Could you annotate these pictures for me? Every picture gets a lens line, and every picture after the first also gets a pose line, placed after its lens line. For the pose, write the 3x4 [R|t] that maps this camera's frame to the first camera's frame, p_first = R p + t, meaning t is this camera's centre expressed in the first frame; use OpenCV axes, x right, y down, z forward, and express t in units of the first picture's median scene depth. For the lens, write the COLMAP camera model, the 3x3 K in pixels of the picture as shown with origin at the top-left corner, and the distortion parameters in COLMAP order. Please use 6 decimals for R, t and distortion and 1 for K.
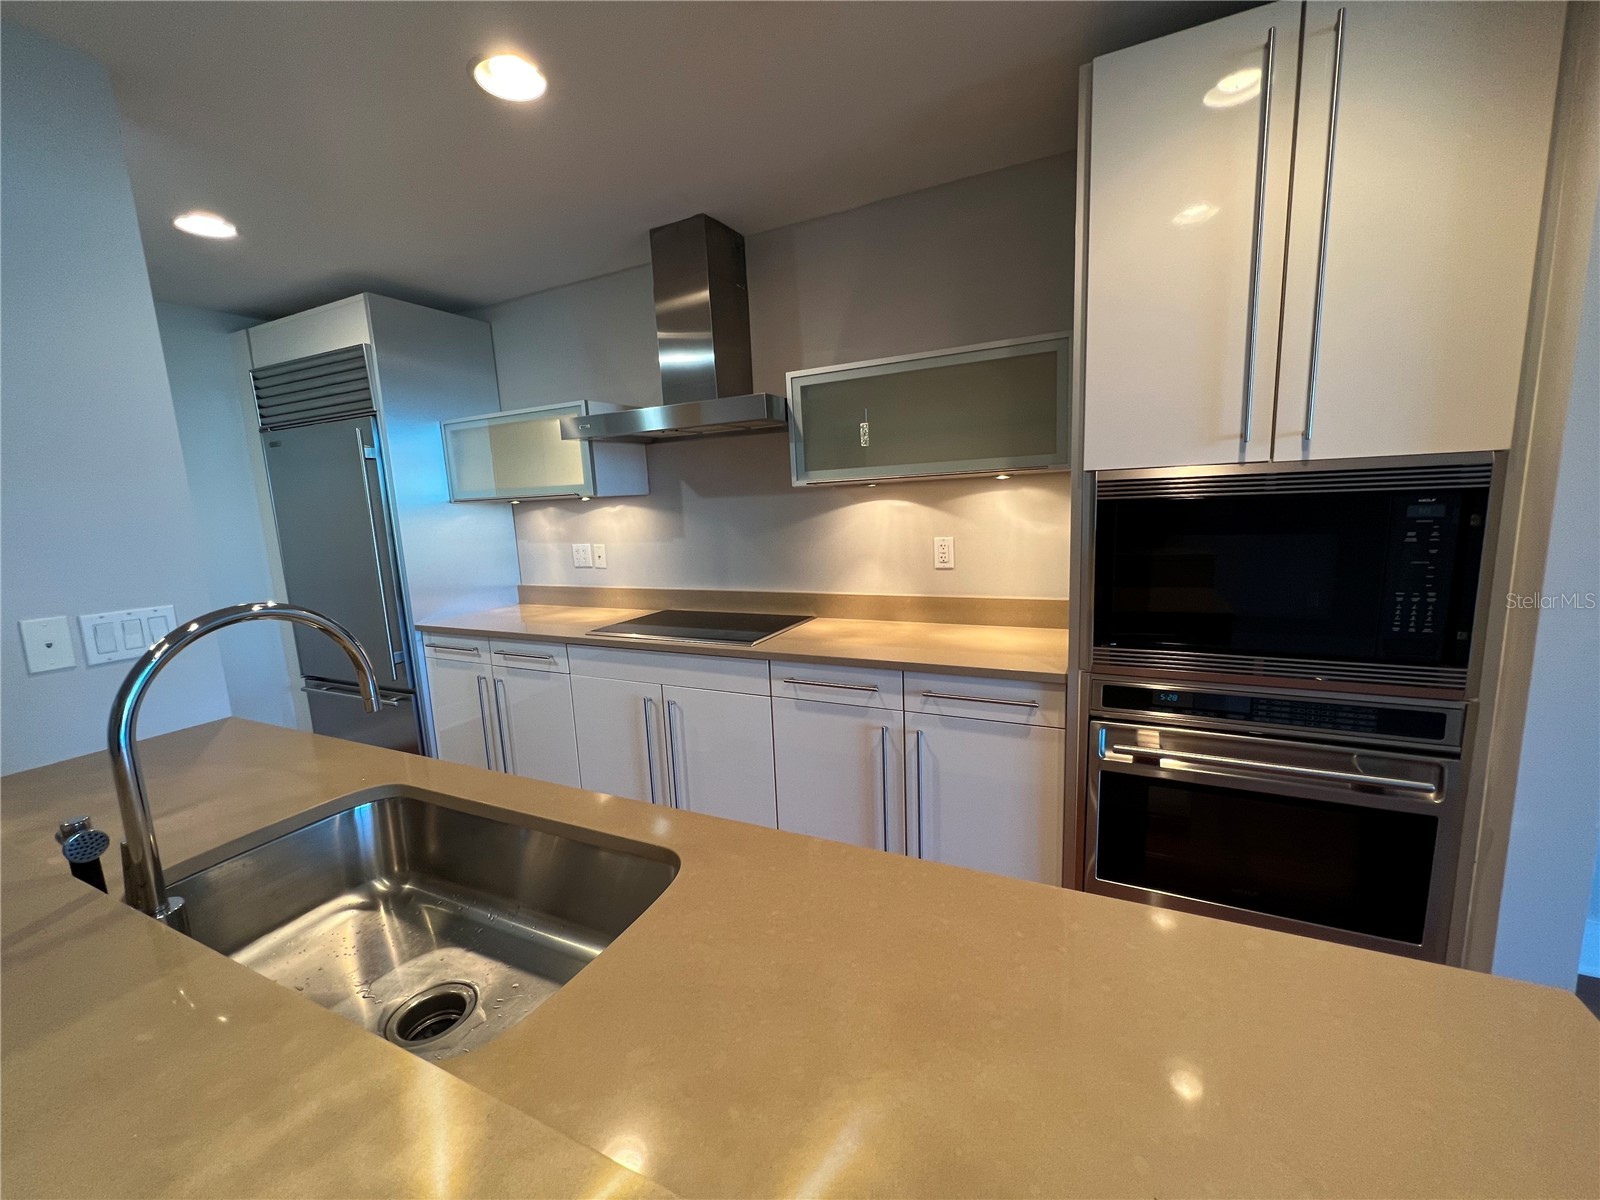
lens RADIAL K [[642.1, 0, 794.8], [0, 642.1, 602.7], [0, 0, 1]] dist [-0.000401, -0.000612]
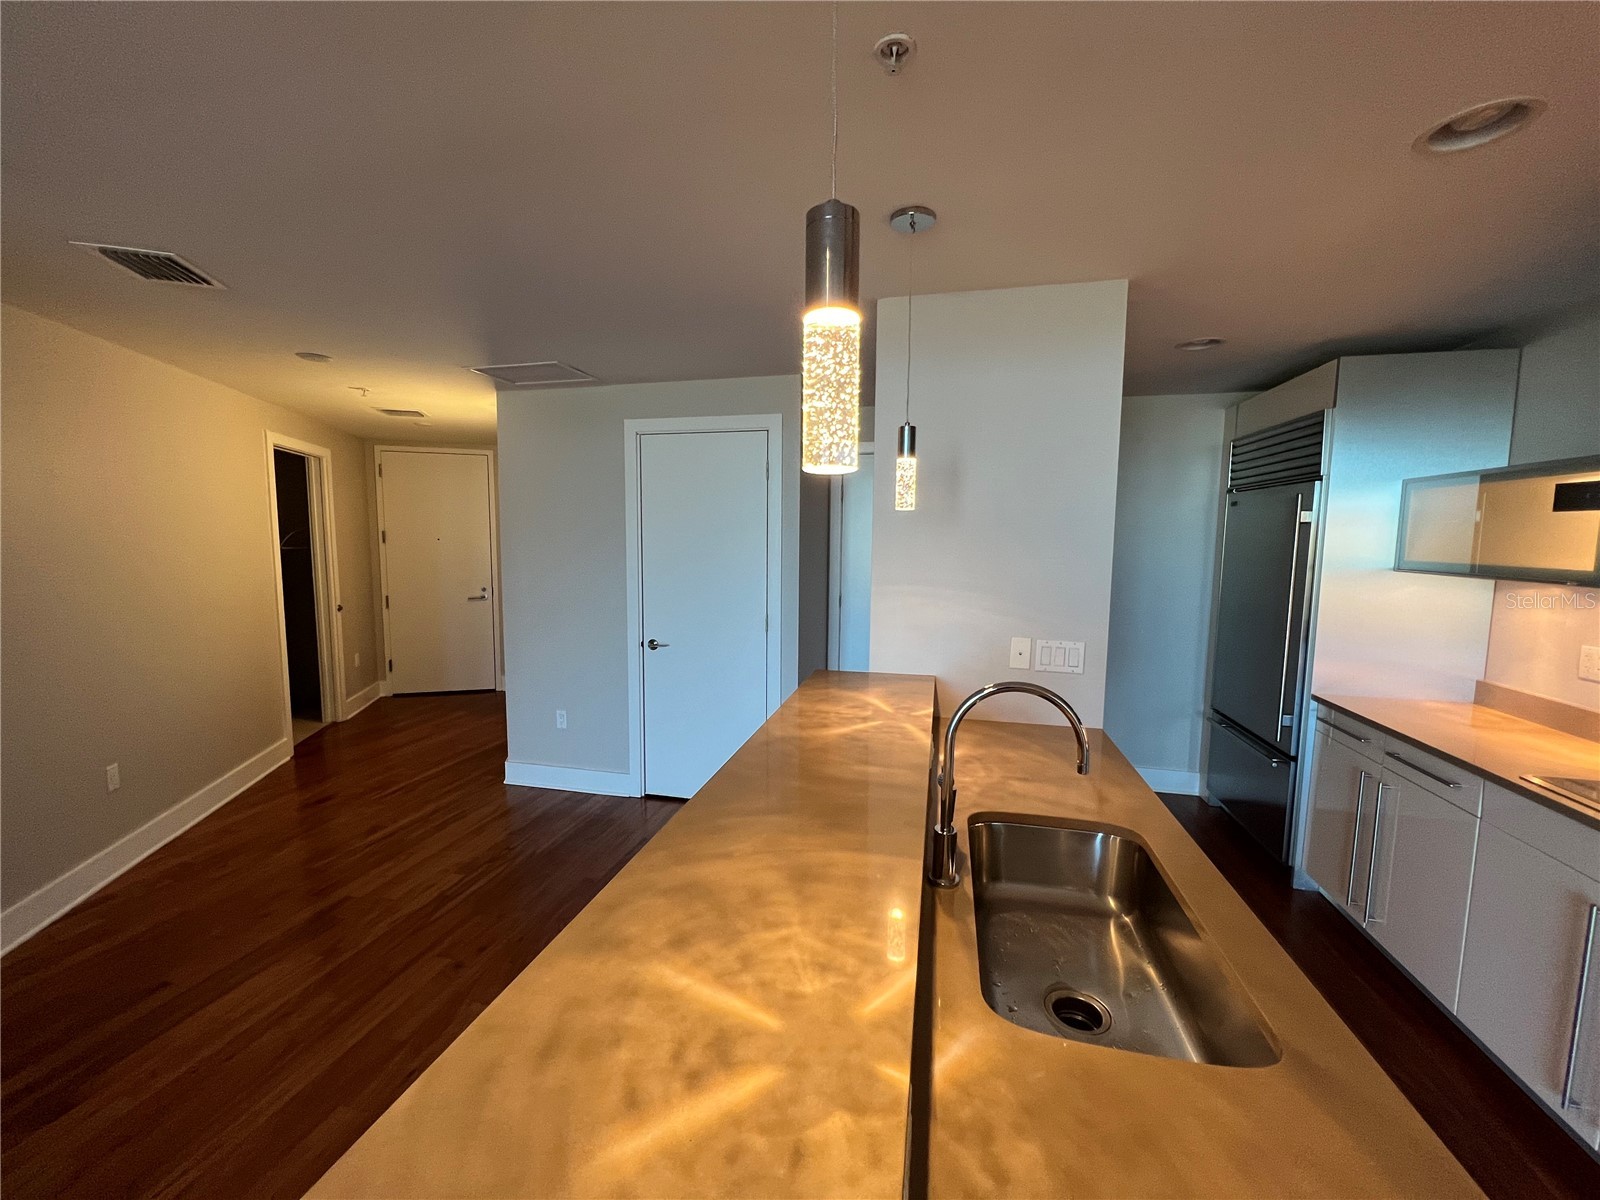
lens RADIAL K [[642.1, 0, 793.3], [0, 642.1, 600.1], [0, 0, 1]] dist [-0.000401, -0.000612]
pose [[0.220584, 0.143650, -0.964732, 0.188012], [-0.175045, 0.978867, 0.105731, -0.090535], [0.959532, 0.145549, 0.241068, 0.006570]]
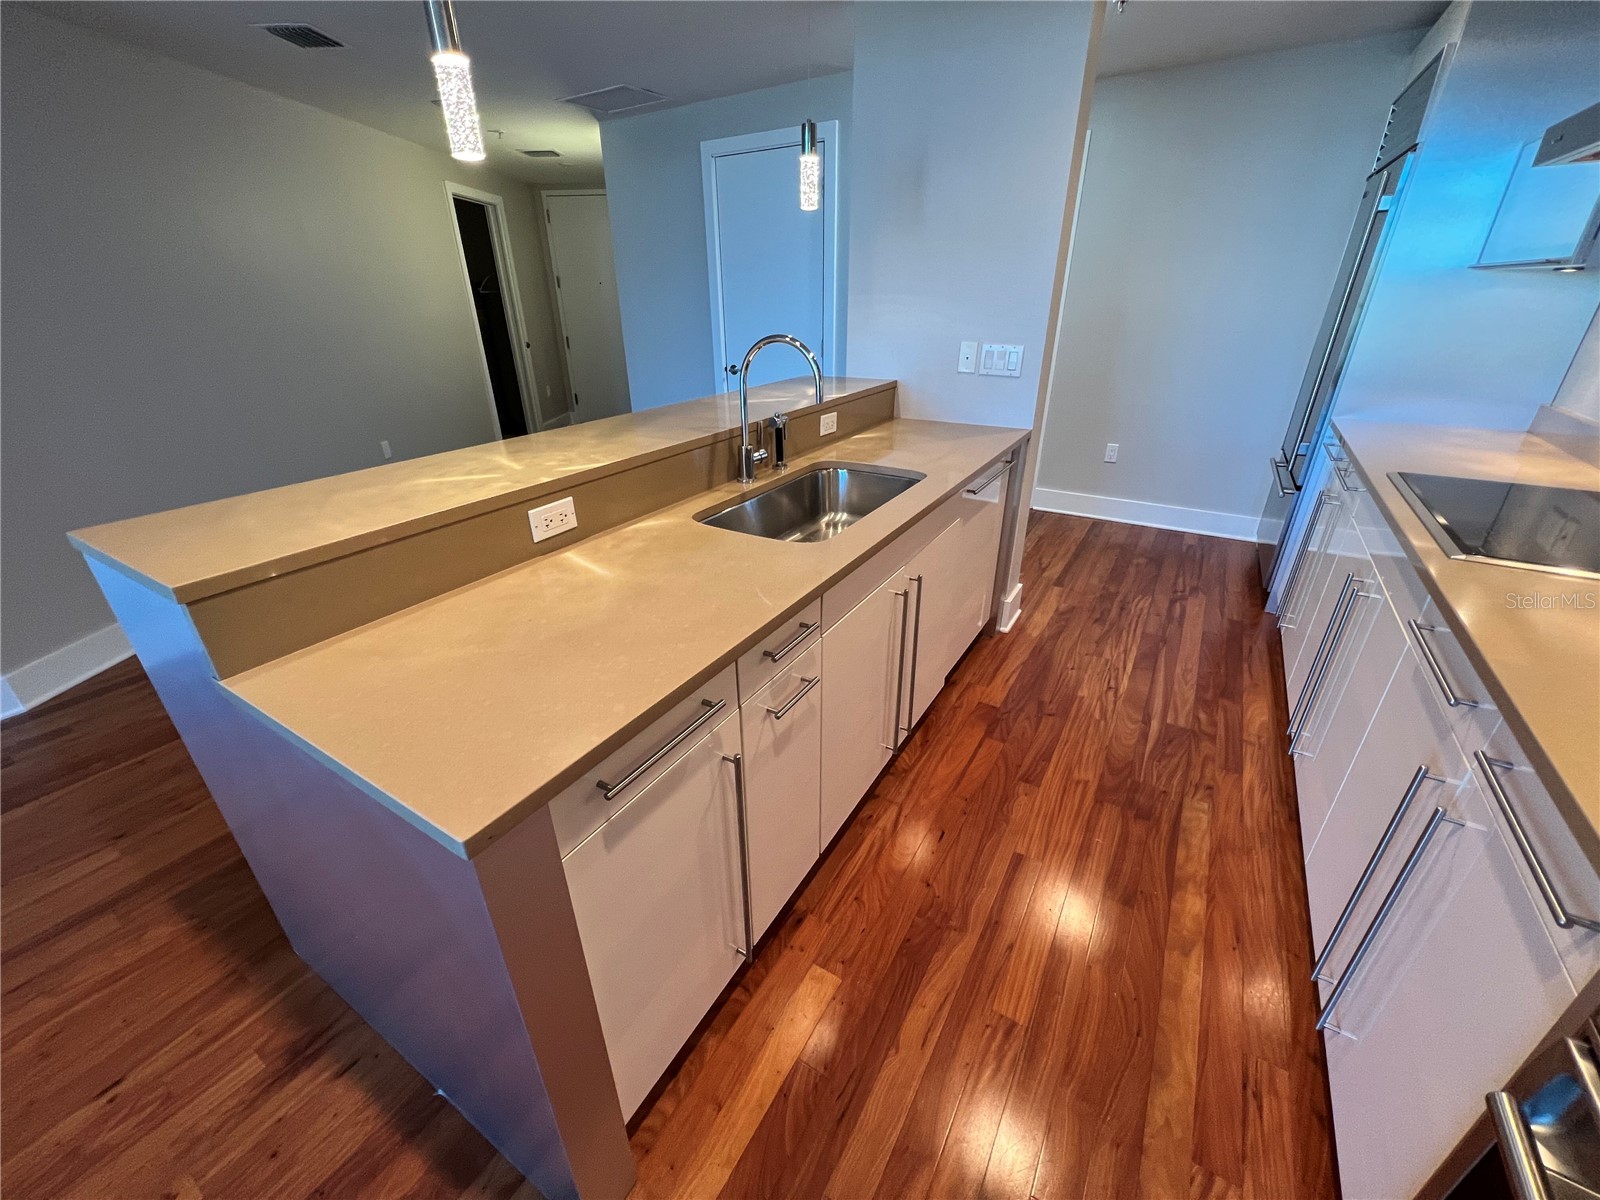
lens RADIAL K [[642.1, 0, 791.6], [0, 642.1, 601.5], [0, 0, 1]] dist [-0.000401, -0.000612]
pose [[-0.099450, 0.474300, -0.874728, 0.526055], [-0.142727, 0.863196, 0.484274, -0.095346], [0.984753, 0.173008, -0.018149, 0.410861]]
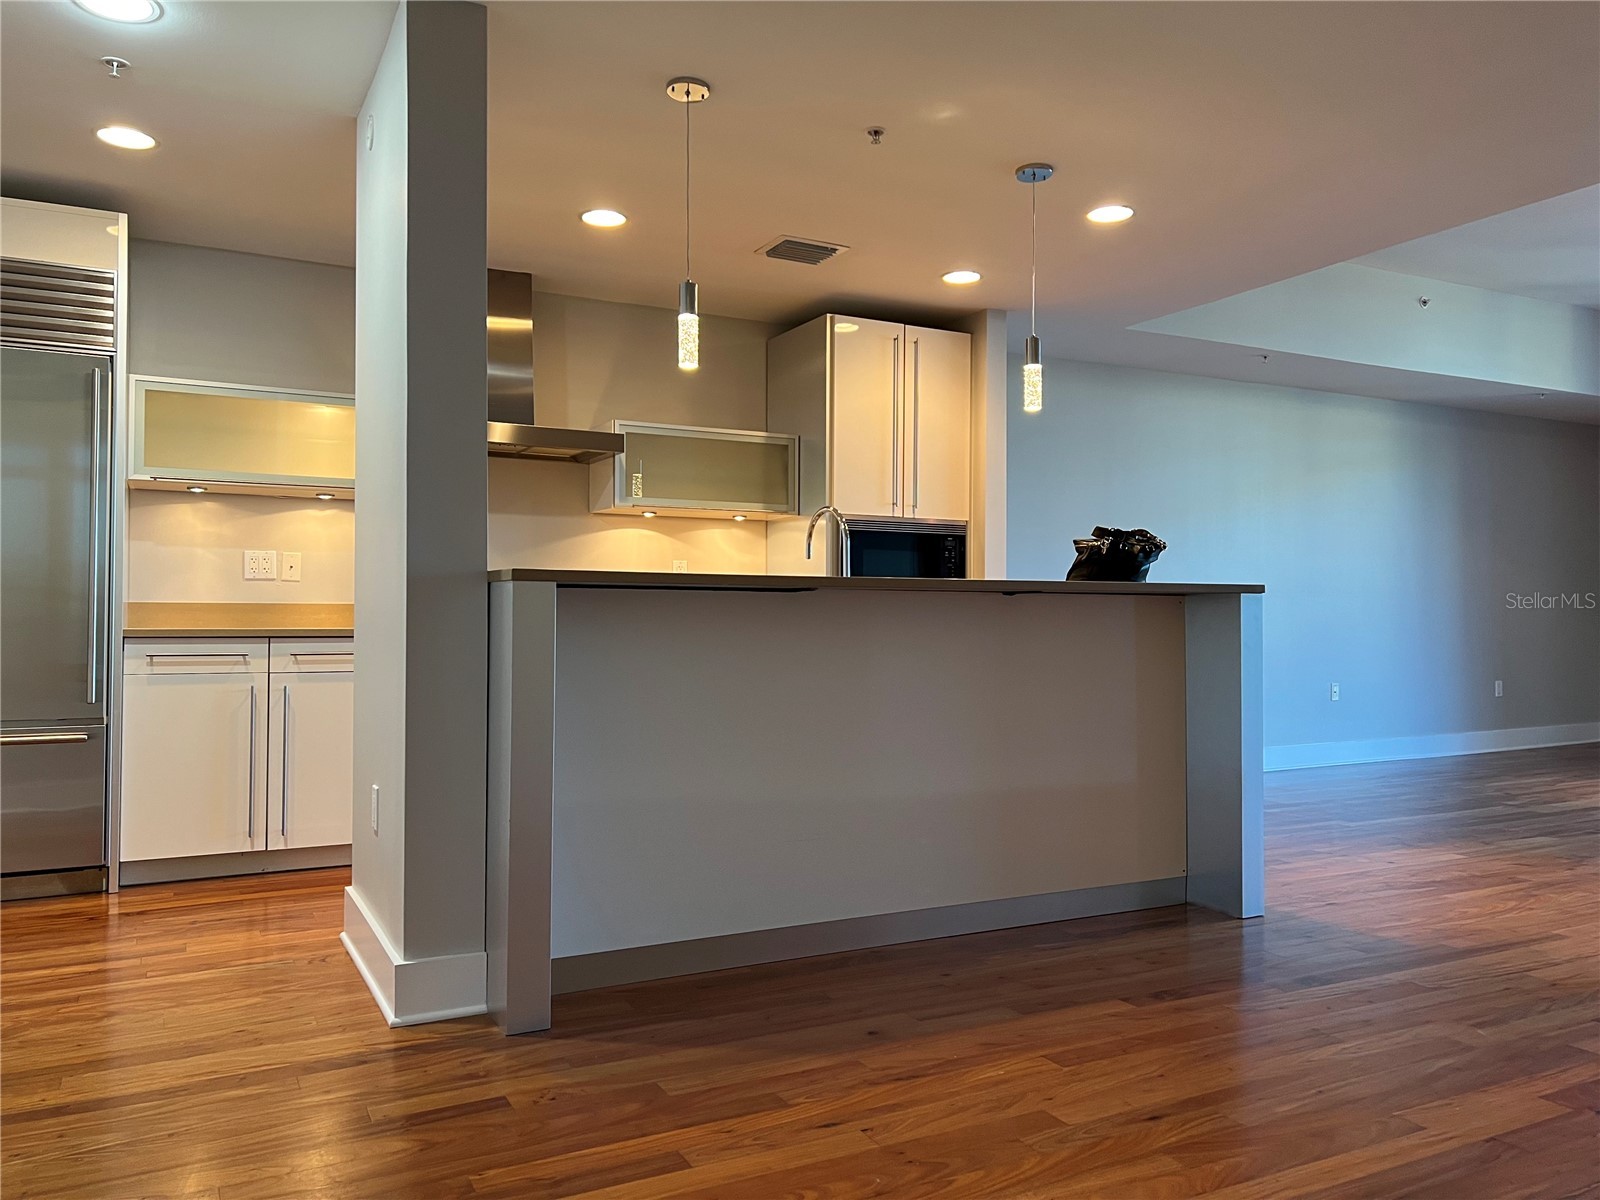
lens RADIAL K [[1192.8, 0, 814.7], [0, 1192.8, 601.8], [0, 0, 1]] dist [0.027751, -0.009456]
pose [[0.575975, 0.059594, 0.815292, -1.689496], [0.103134, 0.984072, -0.144792, 0.384907], [-0.810935, 0.167481, 0.560655, -0.599931]]
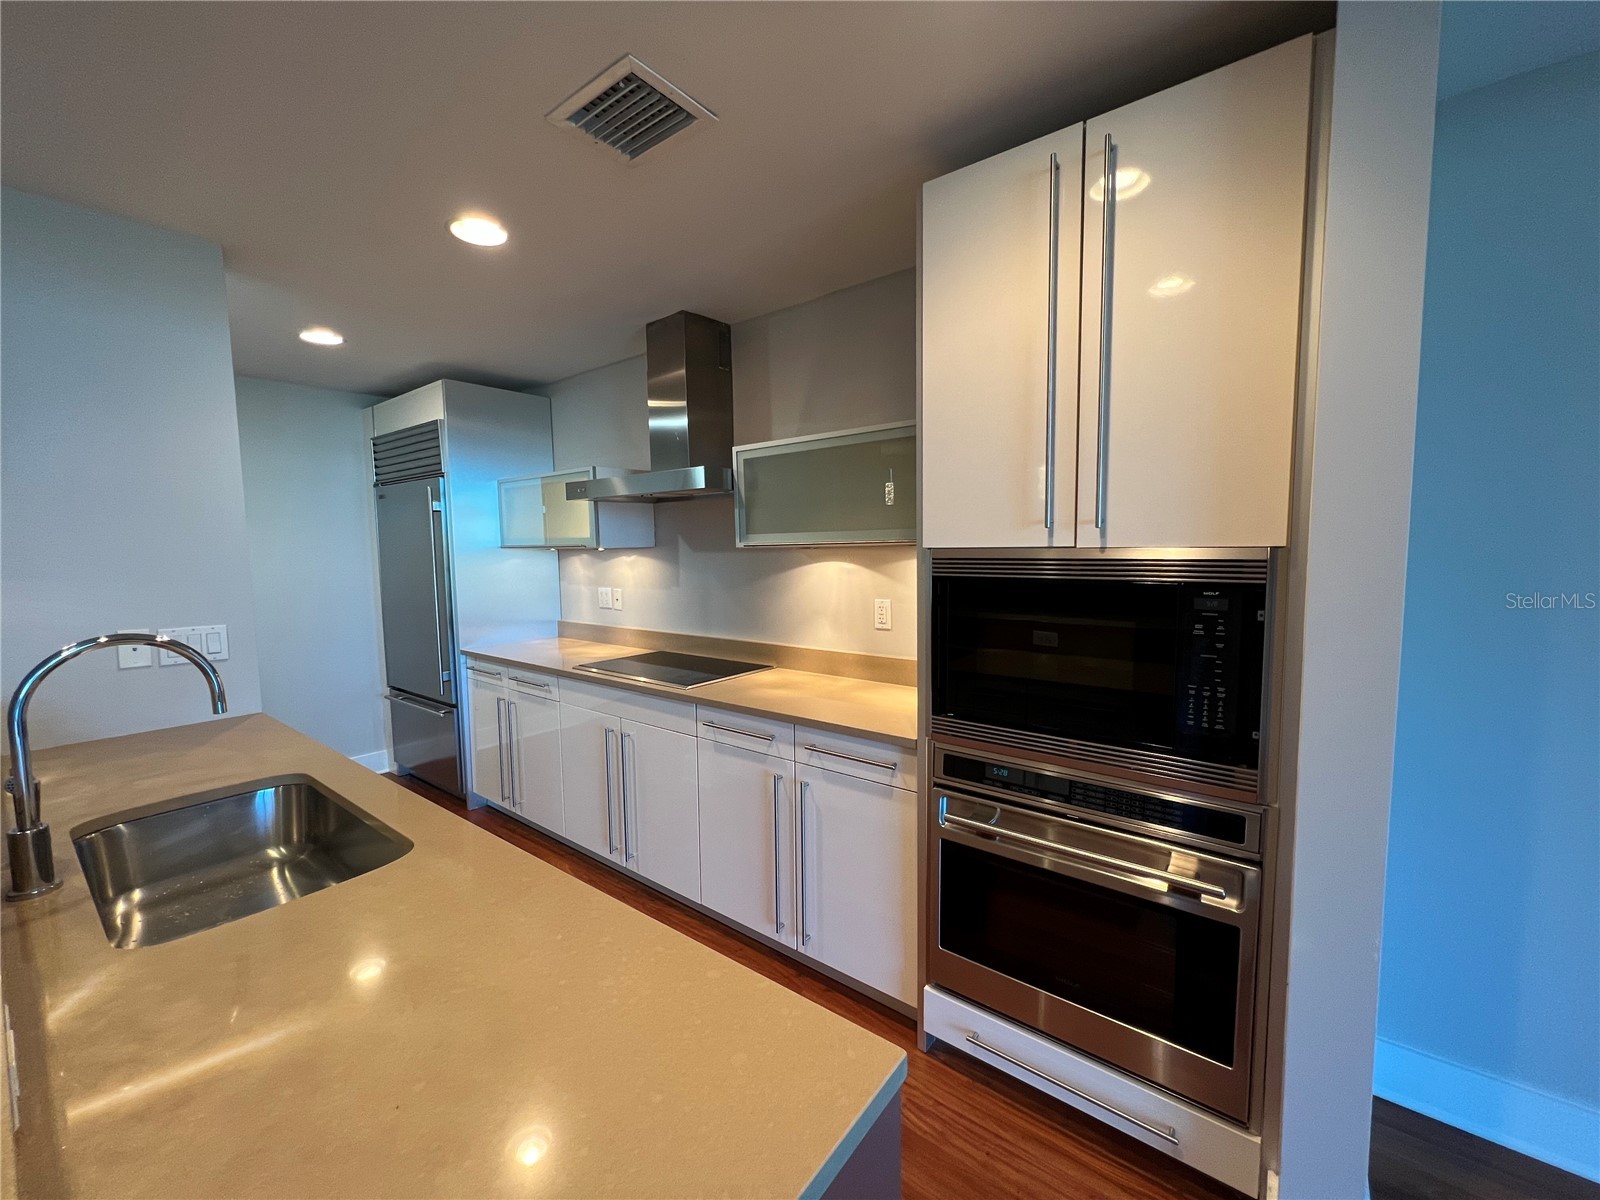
lens RADIAL K [[642.1, 0, 796.2], [0, 642.1, 602.5], [0, 0, 1]] dist [-0.000401, -0.000612]
pose [[0.977641, 0.049878, -0.204278, 0.333441], [-0.063344, 0.996191, -0.059918, -0.027352], [0.200511, 0.071518, 0.977077, -0.053476]]
